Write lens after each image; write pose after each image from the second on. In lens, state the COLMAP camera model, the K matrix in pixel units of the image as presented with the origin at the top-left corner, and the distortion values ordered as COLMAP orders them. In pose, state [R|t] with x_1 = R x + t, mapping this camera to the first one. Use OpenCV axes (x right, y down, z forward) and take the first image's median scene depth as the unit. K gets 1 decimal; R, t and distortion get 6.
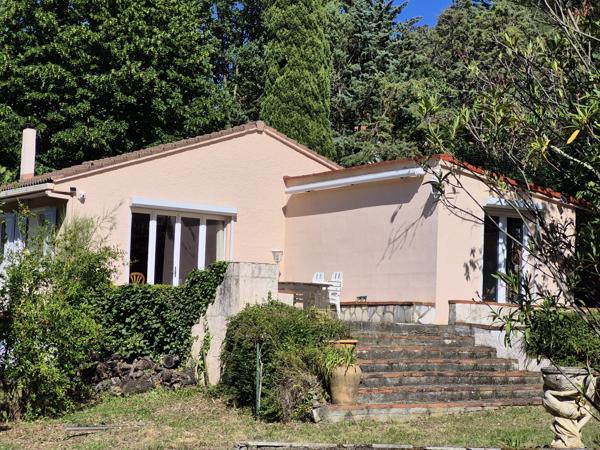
lens RADIAL K [[1293.5, 0, 300.0], [0, 1293.5, 225.0], [0, 0, 1]] dist [0.017855, 0.129222]
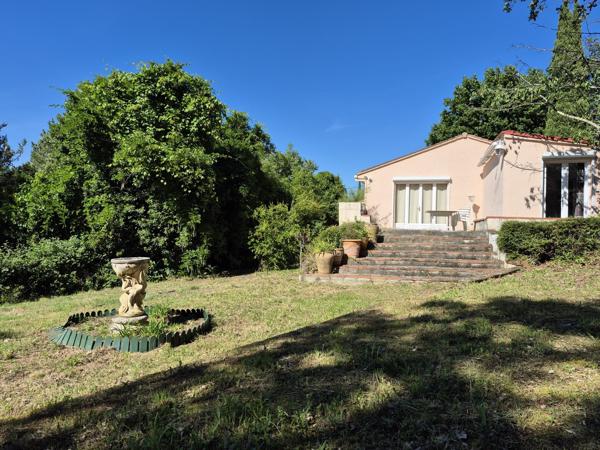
lens RADIAL K [[419.4, 0, 294.4], [0, 419.4, 226.0], [0, 0, 1]] dist [0.030070, -0.003897]
pose [[0.652181, -0.022466, -0.757730, 0.337090], [0.065805, 0.997465, 0.027064, 0.034868], [0.755202, -0.067513, 0.652006, 0.405357]]
